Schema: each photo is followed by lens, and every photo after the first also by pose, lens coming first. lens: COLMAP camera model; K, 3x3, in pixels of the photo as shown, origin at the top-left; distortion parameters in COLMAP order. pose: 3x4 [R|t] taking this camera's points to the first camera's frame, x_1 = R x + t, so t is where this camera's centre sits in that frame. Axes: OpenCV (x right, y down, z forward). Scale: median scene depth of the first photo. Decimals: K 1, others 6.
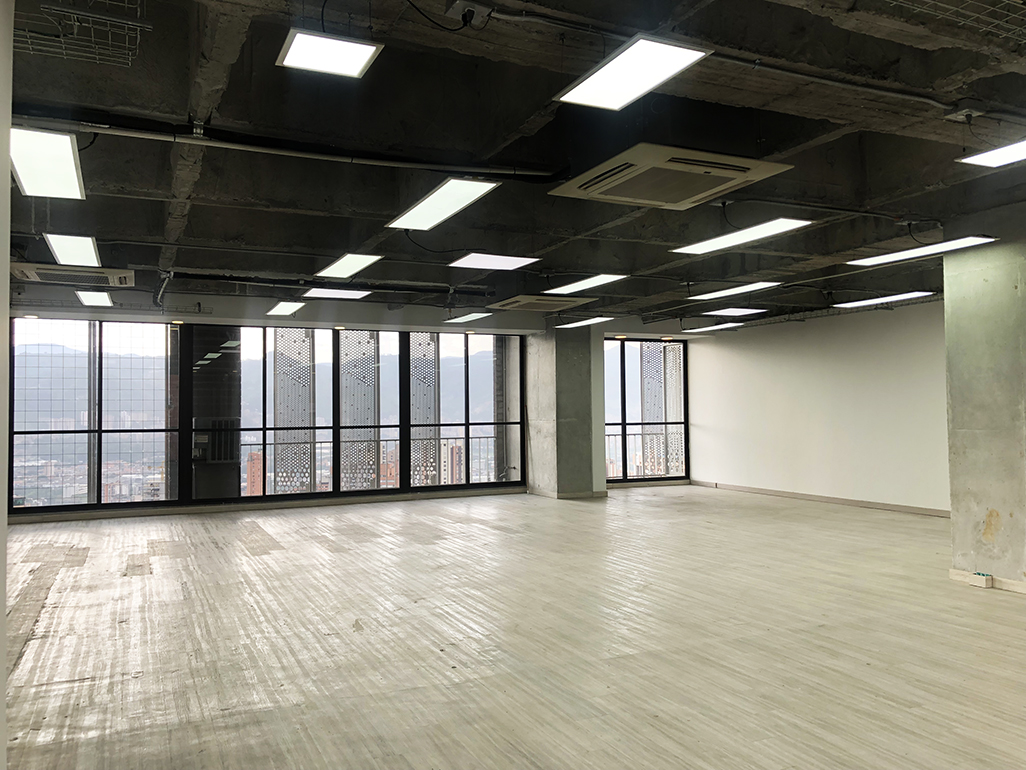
lens RADIAL K [[844.8, 0, 532.4], [0, 844.8, 385.2], [0, 0, 1]] dist [0.049161, -0.042781]
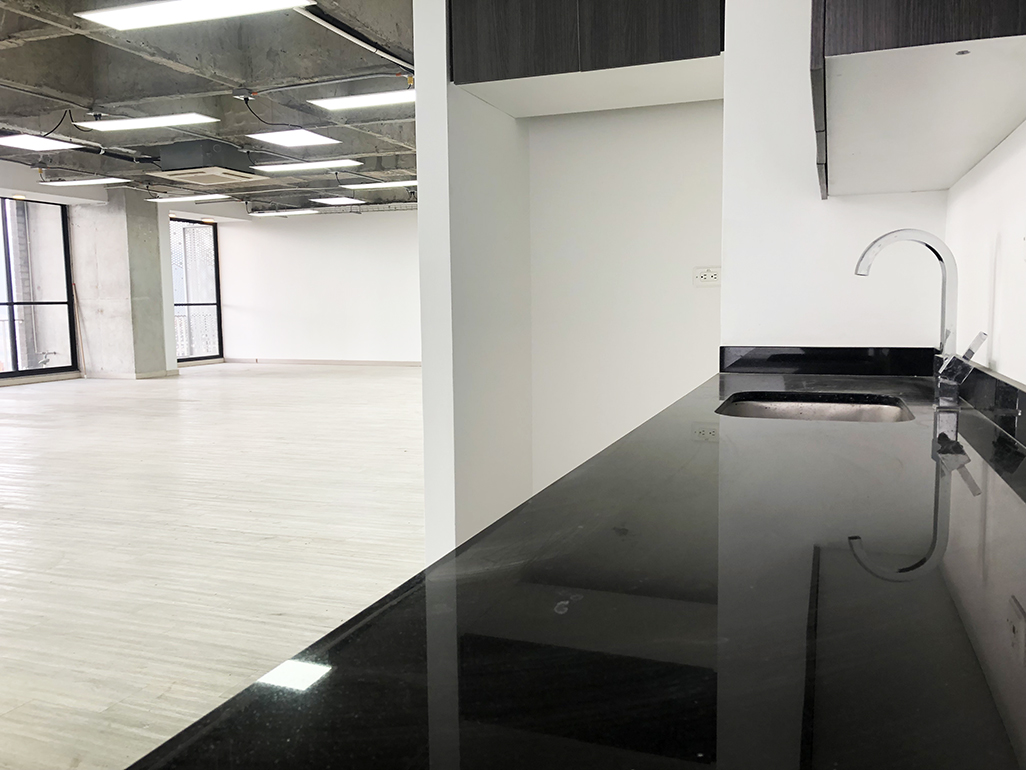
lens RADIAL K [[844.8, 0, 511.5], [0, 844.8, 384.7], [0, 0, 1]] dist [0.049161, -0.042781]
pose [[0.709688, -0.070285, 0.701001, -0.345570], [-0.015407, 0.993225, 0.115182, 0.020220], [-0.704348, -0.092544, 0.703797, 0.002650]]
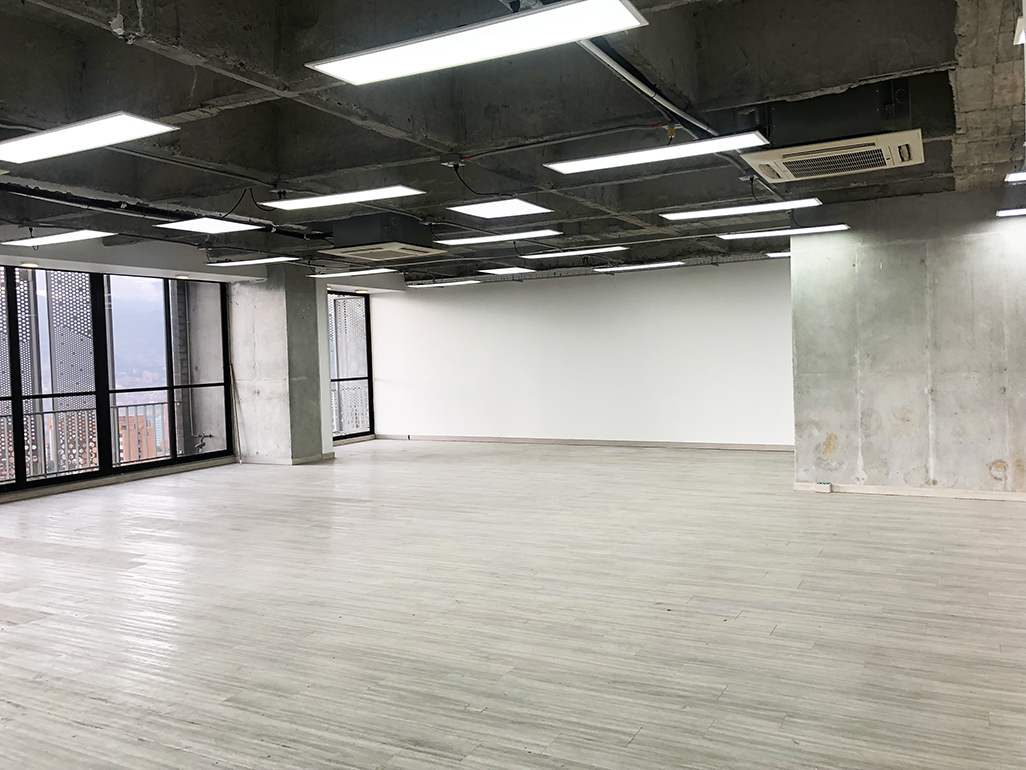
lens RADIAL K [[844.8, 0, 510.3], [0, 844.8, 380.7], [0, 0, 1]] dist [0.049161, -0.042781]
pose [[0.795829, -0.033645, 0.604586, -0.327371], [0.003503, 0.998694, 0.050967, -0.002389], [-0.605511, -0.038443, 0.794908, 0.130450]]
